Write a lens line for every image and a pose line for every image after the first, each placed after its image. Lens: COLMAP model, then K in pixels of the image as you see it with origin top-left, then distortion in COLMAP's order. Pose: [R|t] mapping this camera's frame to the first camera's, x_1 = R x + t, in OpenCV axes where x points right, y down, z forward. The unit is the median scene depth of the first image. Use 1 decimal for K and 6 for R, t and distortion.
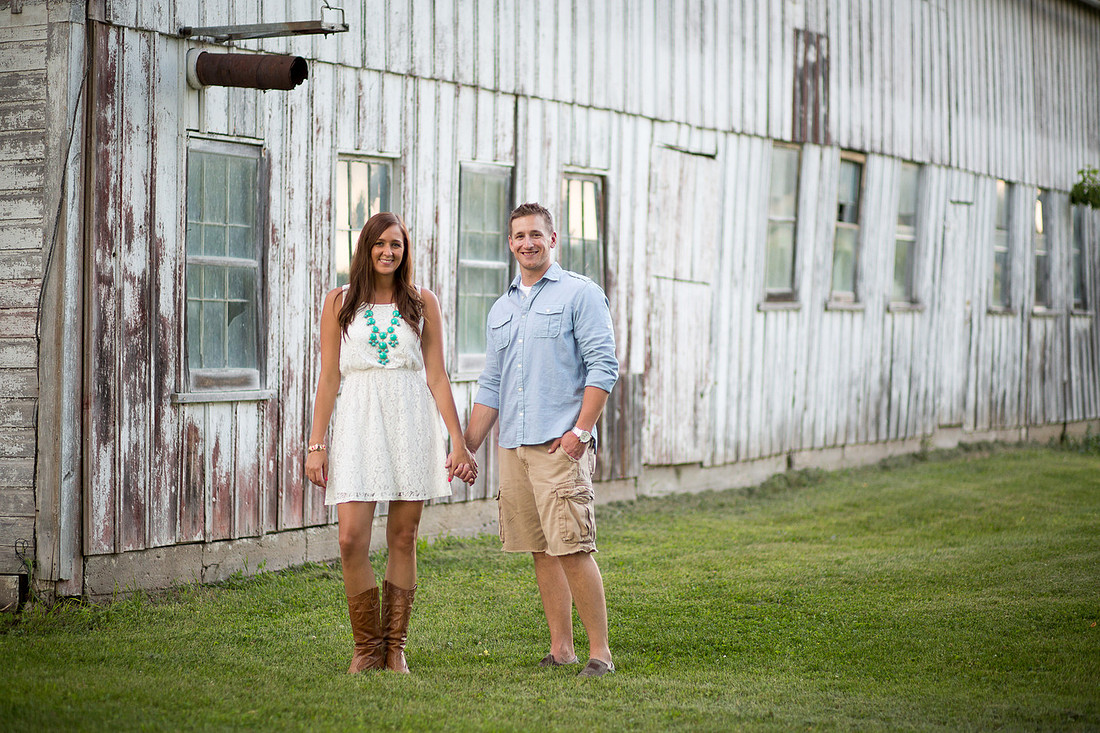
lens RADIAL K [[3179.4, 0, 549.9], [0, 3179.4, 367.6], [0, 0, 1]] dist [0.013096, 0.000000]
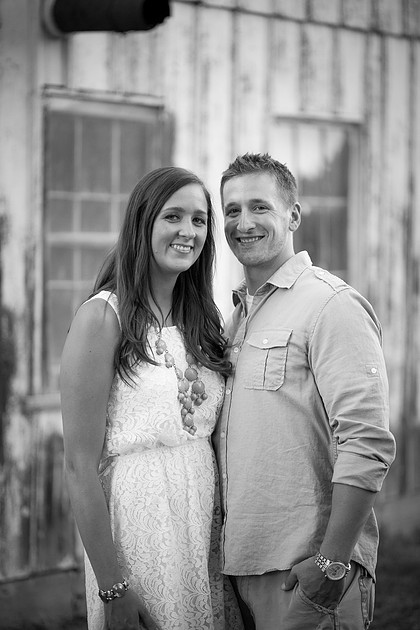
lens RADIAL K [[1820.9, 0, 209.9], [0, 1820.9, 313.2], [0, 0, 1]] dist [0.013096, 0.000000]
pose [[0.961586, 0.004059, -0.274472, 0.061714], [0.000649, 0.999854, 0.017062, -0.022831], [0.274502, -0.016585, 0.961444, 0.548659]]
